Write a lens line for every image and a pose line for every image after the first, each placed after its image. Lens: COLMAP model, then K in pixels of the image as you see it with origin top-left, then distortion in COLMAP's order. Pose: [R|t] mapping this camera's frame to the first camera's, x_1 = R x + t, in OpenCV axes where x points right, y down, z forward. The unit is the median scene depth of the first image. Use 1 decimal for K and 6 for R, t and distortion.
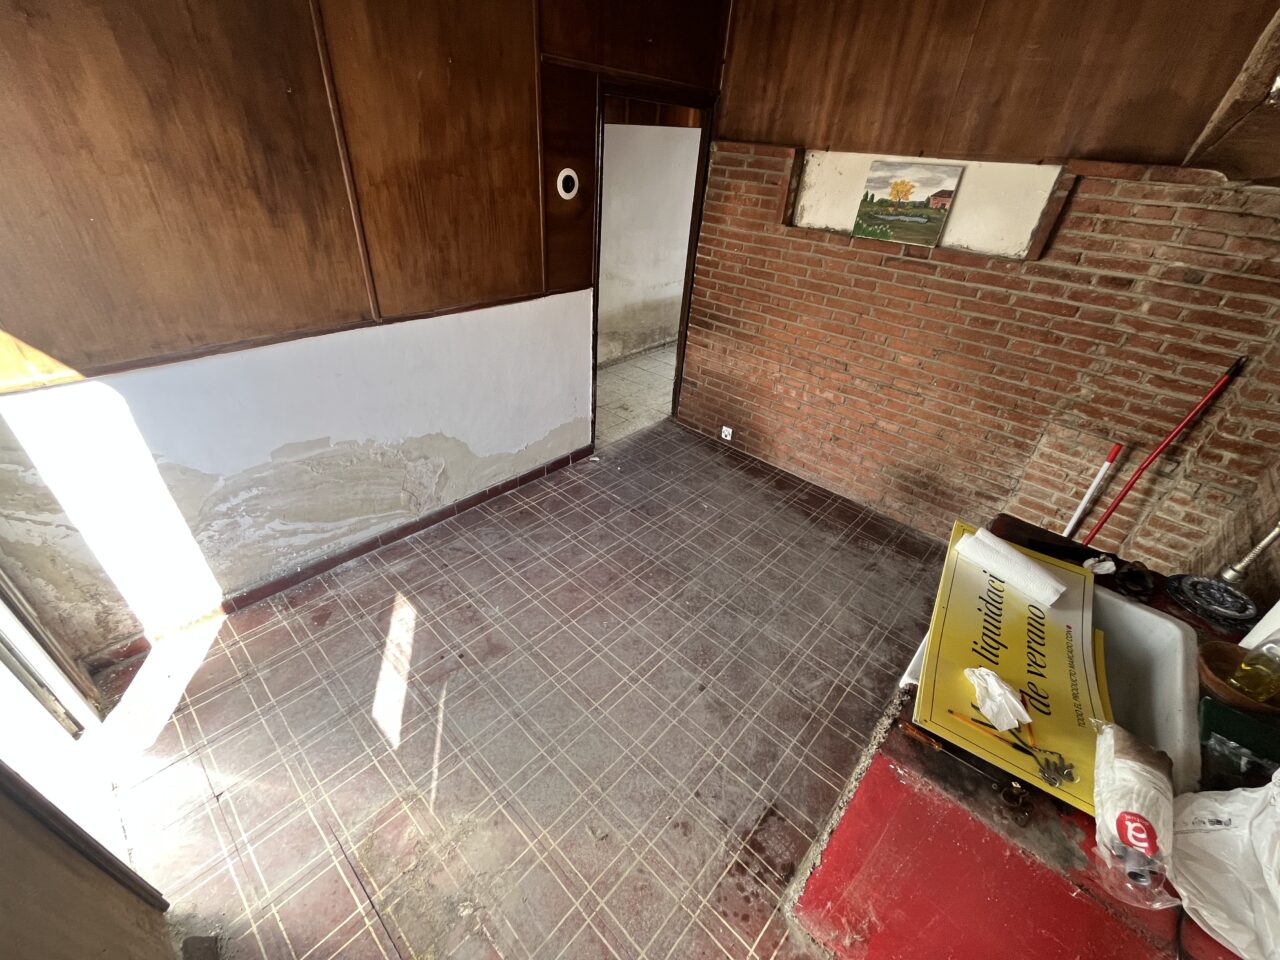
lens RADIAL K [[519.2, 0, 636.2], [0, 519.2, 482.3], [0, 0, 1]] dist [0.000576, -0.000749]
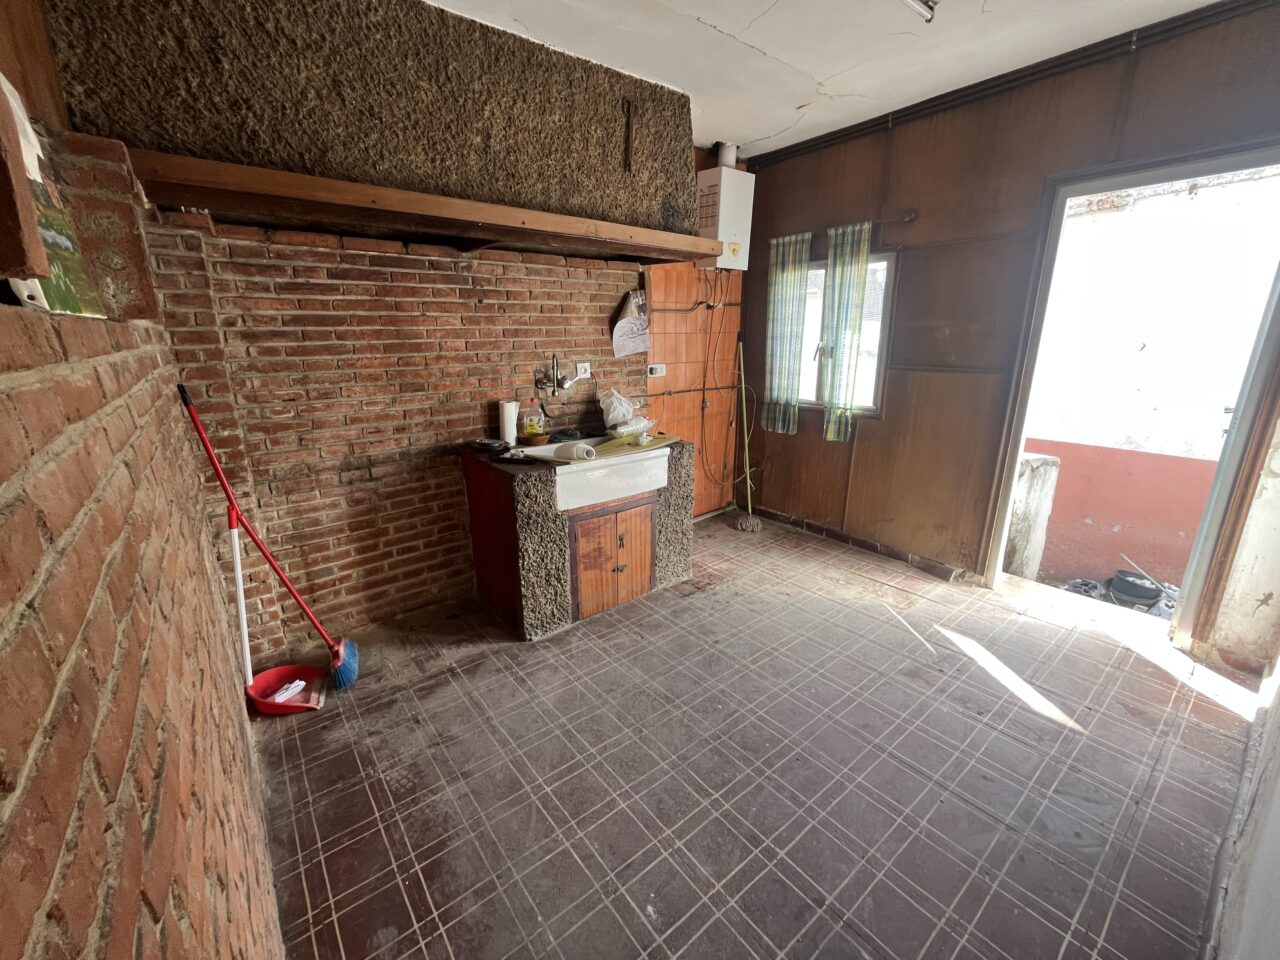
lens RADIAL K [[519.2, 0, 640.8], [0, 519.2, 479.3], [0, 0, 1]] dist [0.000576, -0.000749]
pose [[-0.986872, -0.094616, 0.130886, 0.164738], [0.036204, 0.660195, 0.750221, -0.712618], [-0.157393, 0.745111, -0.648103, 1.409399]]
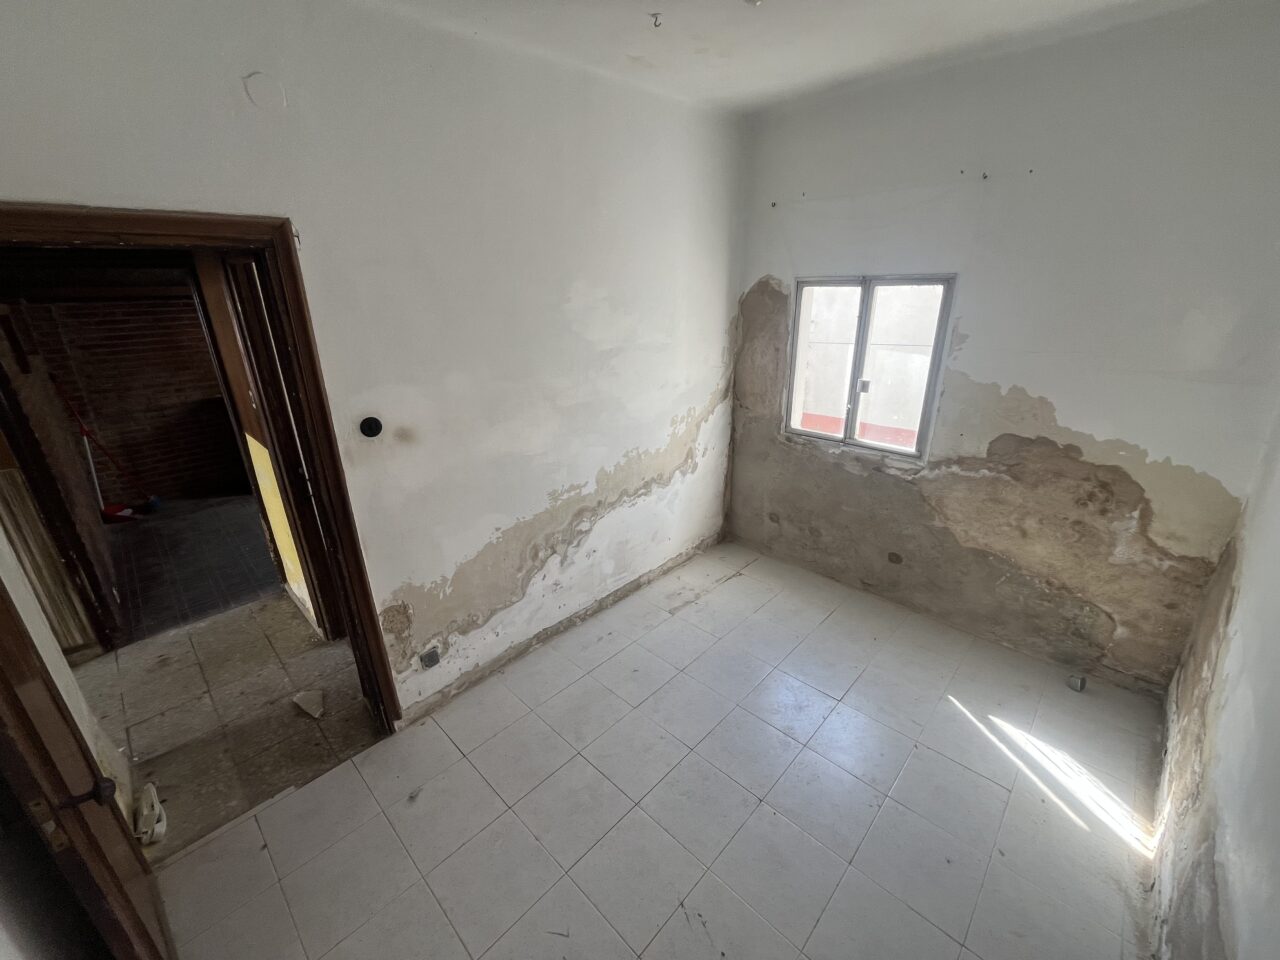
lens RADIAL K [[519.2, 0, 638.8], [0, 519.2, 478.0], [0, 0, 1]] dist [0.000576, -0.000749]
pose [[-0.998472, -0.052971, 0.015743, -1.173933], [-0.019193, 0.599564, 0.800097, -1.537411], [-0.051821, 0.798572, -0.599665, 2.200286]]
